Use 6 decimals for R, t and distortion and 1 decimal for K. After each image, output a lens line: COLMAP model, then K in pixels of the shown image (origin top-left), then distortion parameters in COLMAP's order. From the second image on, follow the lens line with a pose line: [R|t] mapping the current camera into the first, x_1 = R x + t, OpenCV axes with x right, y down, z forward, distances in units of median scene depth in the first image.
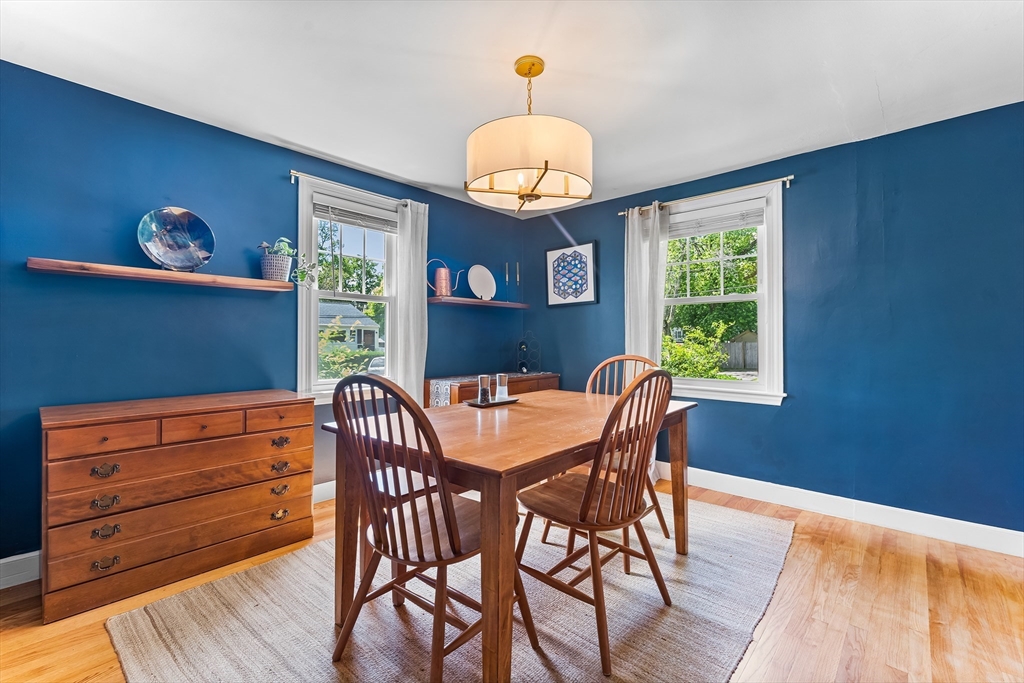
lens RADIAL K [[451.8, 0, 512.3], [0, 451.8, 340.7], [0, 0, 1]] dist [0.000172, -0.000007]
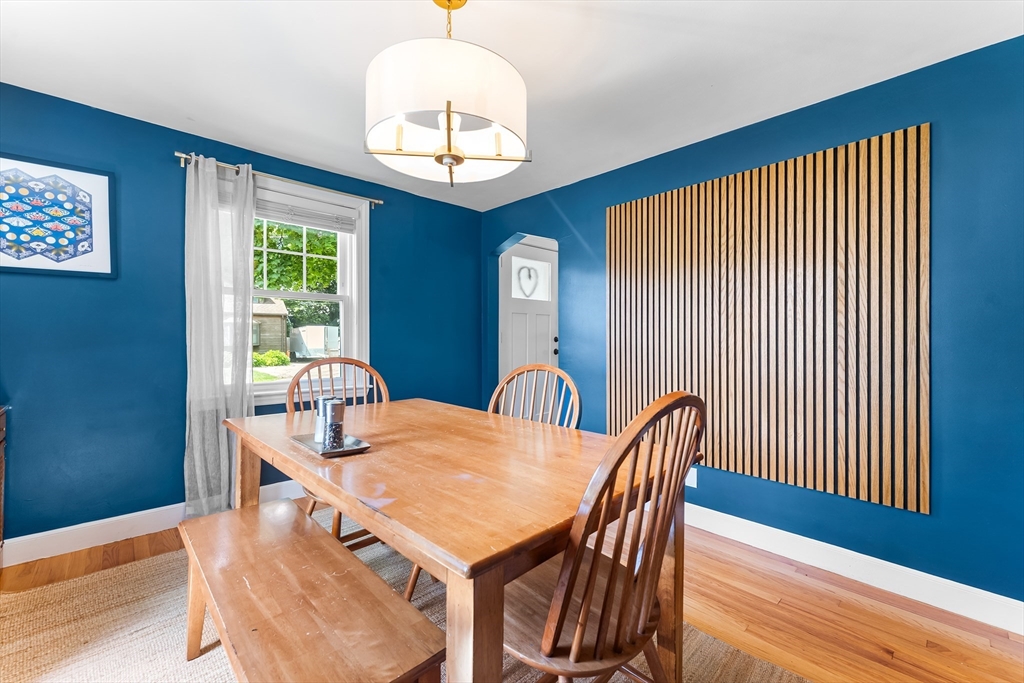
lens RADIAL K [[419.9, 0, 512.0], [0, 419.9, 339.3], [0, 0, 1]] dist [0.000760, -0.000121]
pose [[0.073774, 0.000080, 0.997275, -0.331844], [0.000798, 1.000000, -0.000139, 0.000466], [-0.997275, 0.000806, 0.073774, 0.413735]]
